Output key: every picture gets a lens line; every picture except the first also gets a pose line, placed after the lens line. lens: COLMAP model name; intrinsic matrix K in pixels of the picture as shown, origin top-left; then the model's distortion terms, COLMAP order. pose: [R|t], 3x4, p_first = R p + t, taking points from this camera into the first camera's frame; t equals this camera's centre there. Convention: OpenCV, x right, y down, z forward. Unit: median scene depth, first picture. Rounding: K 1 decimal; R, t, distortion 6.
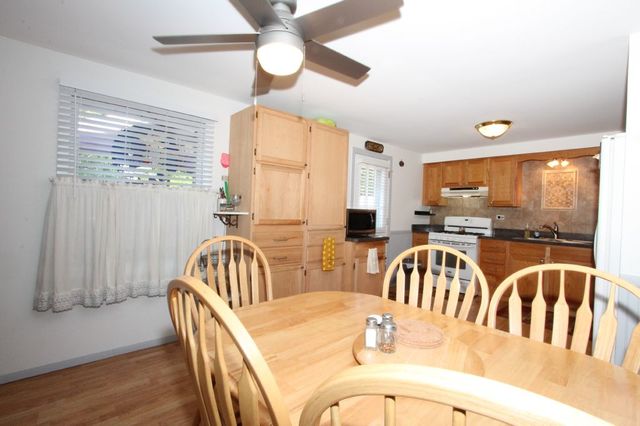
lens RADIAL K [[298.1, 0, 316.0], [0, 298.1, 209.8], [0, 0, 1]] dist [-0.025894, 0.005041]
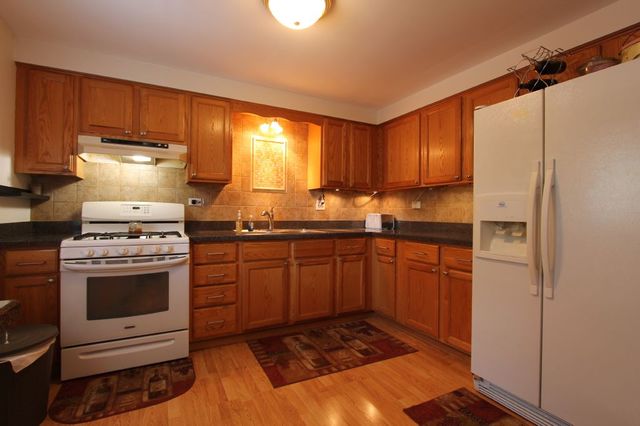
lens RADIAL K [[298.1, 0, 316.0], [0, 298.1, 209.8], [0, 0, 1]] dist [-0.025894, 0.005041]
pose [[0.241291, -0.019067, 0.970266, 0.115494], [0.002754, 0.999816, 0.018963, 0.033847], [-0.970449, -0.001904, 0.241299, 0.691883]]
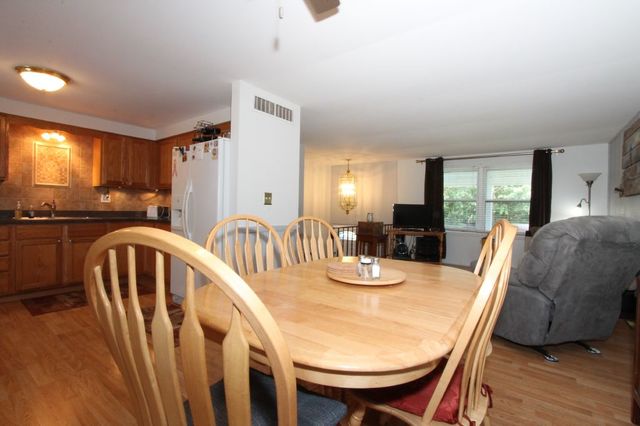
lens RADIAL K [[298.1, 0, 316.0], [0, 298.1, 209.8], [0, 0, 1]] dist [-0.025894, 0.005041]
pose [[-0.202978, -0.036878, 0.978489, -0.257304], [-0.021834, 0.999213, 0.033130, 0.025000], [-0.978940, -0.014639, -0.203624, 0.361116]]
